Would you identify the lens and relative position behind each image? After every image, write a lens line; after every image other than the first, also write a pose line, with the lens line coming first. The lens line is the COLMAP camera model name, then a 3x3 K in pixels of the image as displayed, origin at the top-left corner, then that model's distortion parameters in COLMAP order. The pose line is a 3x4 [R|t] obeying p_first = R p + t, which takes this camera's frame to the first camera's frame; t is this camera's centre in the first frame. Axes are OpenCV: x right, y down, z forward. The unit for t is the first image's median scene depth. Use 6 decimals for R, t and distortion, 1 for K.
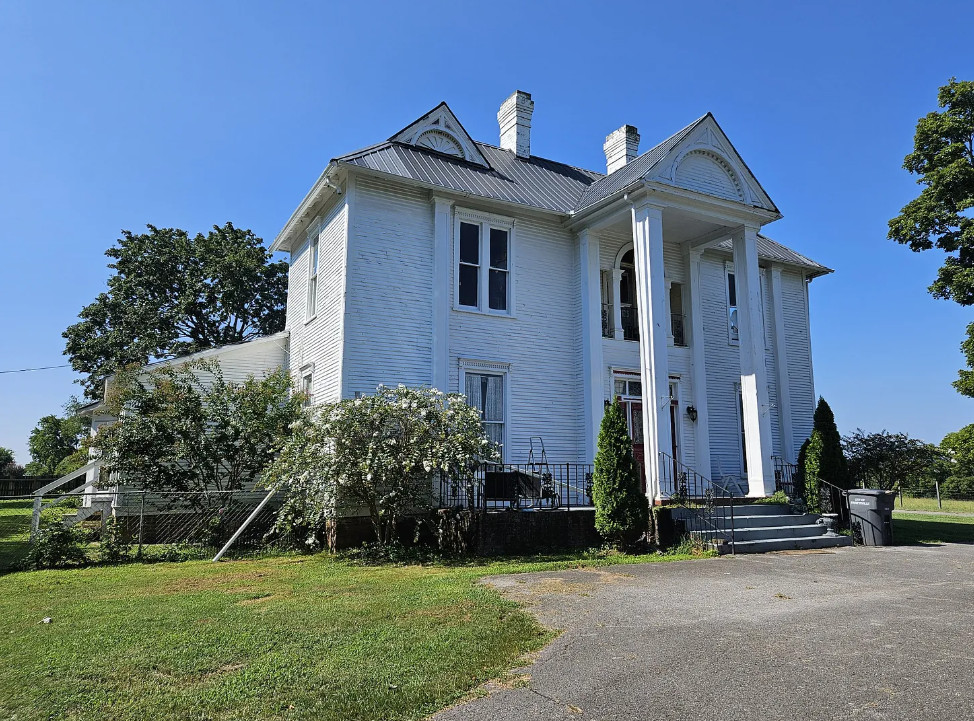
lens RADIAL K [[723.3, 0, 487.4], [0, 723.3, 349.6], [0, 0, 1]] dist [0.018192, -0.002246]
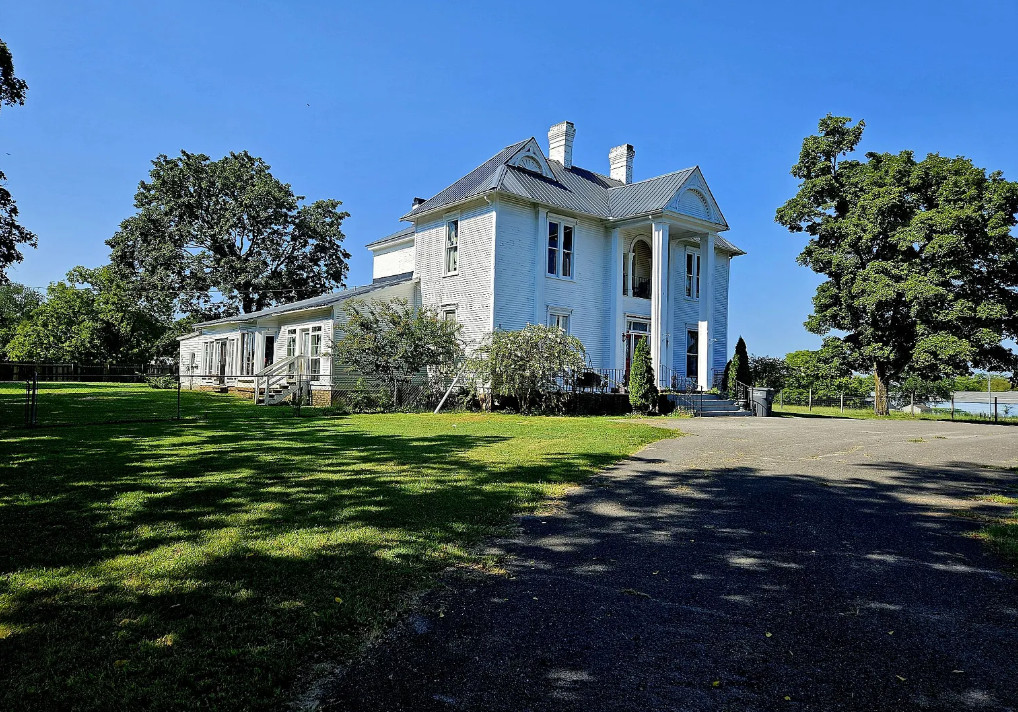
lens RADIAL K [[669.1, 0, 509.0], [0, 669.1, 356.0], [0, 0, 1]] dist [0.021492, -0.000014]
pose [[0.984912, 0.036516, 0.169159, -0.365869], [-0.059909, 0.988989, 0.135323, -0.073457], [-0.162355, -0.143415, 0.976255, -0.503743]]
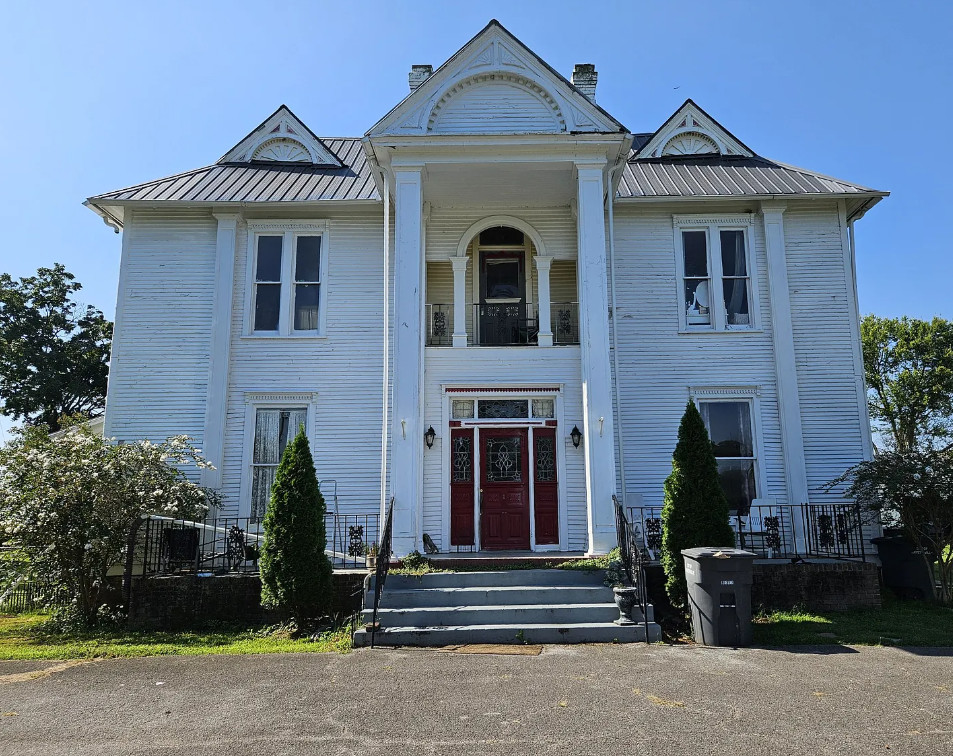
lens RADIAL K [[731.9, 0, 476.5], [0, 731.9, 378.0], [0, 0, 1]] dist [0.032108, -0.000312]
pose [[0.879931, -0.100267, -0.464400, 0.577576], [0.097273, 0.994791, -0.030474, 0.045482], [0.465037, -0.018359, 0.885101, 0.329226]]
